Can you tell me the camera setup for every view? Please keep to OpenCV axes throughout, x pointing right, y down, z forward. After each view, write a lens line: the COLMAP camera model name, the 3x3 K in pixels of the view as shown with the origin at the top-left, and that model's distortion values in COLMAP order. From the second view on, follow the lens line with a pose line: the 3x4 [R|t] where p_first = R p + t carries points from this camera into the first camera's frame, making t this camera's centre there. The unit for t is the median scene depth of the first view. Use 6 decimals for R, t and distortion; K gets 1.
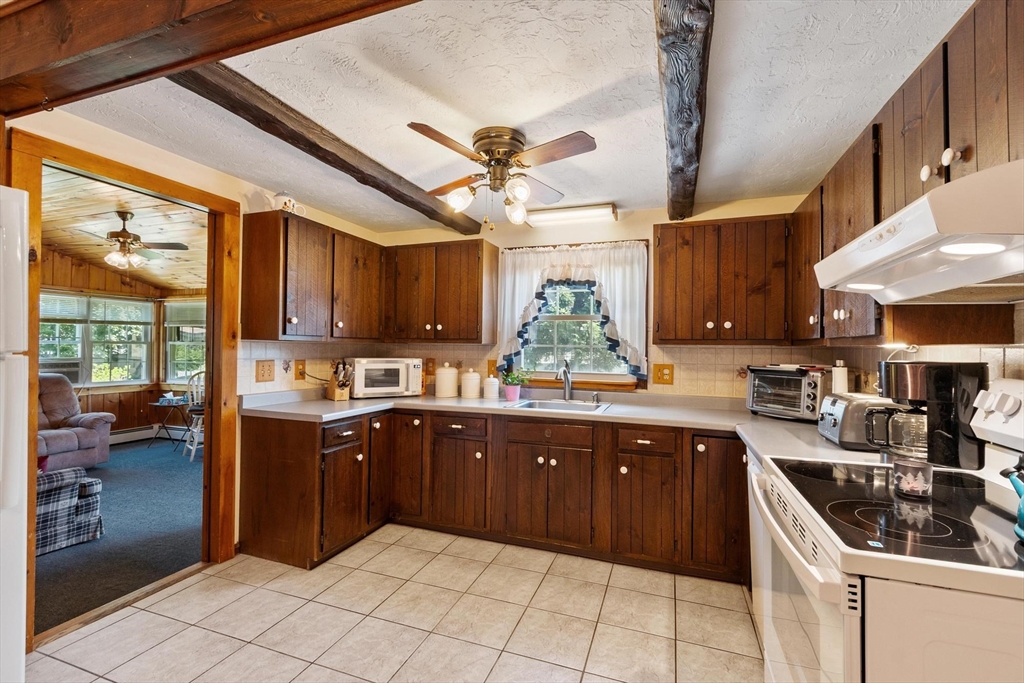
lens RADIAL K [[442.5, 0, 512.0], [0, 442.5, 341.5], [0, 0, 1]] dist [0.000402, 0.000254]
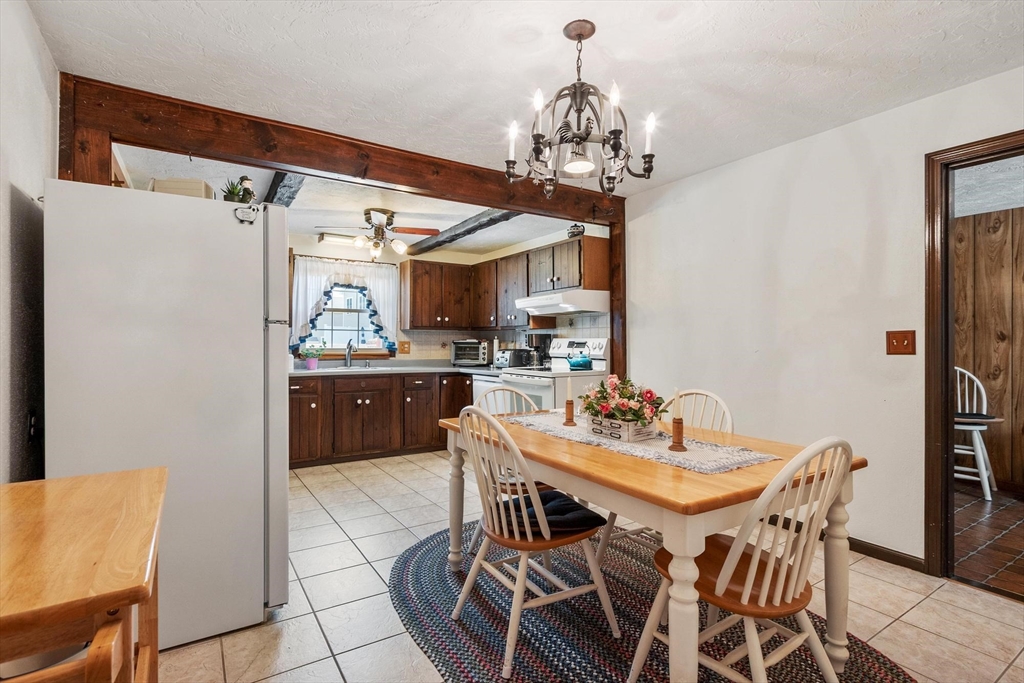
lens RADIAL K [[492.3, 0, 512.0], [0, 492.3, 341.5], [0, 0, 1]] dist [-0.021743, -0.000047]
pose [[0.601795, -0.007397, 0.798616, -1.005094], [-0.005269, 0.999899, 0.013232, 0.028463], [-0.798633, -0.012171, 0.601695, -0.481813]]
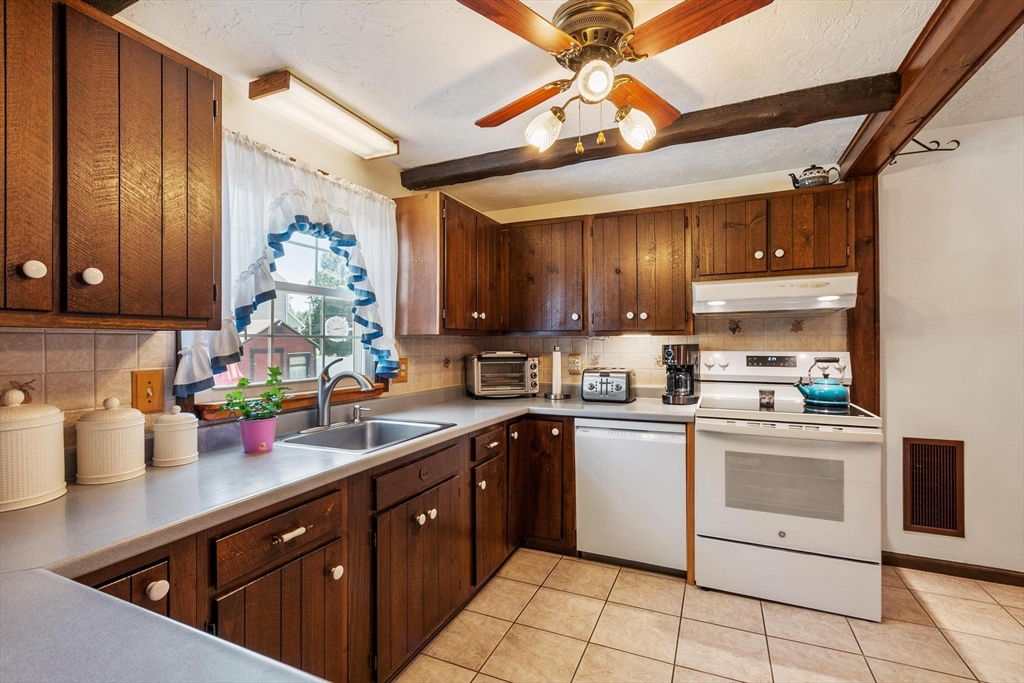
lens RADIAL K [[461.1, 0, 512.0], [0, 461.1, 341.5], [0, 0, 1]] dist [0.001701, 0.000155]
pose [[0.076472, -0.009628, 0.997025, -0.571875], [-0.008068, 0.999915, 0.010275, 0.010438], [-0.997039, -0.008830, 0.076388, 0.830070]]
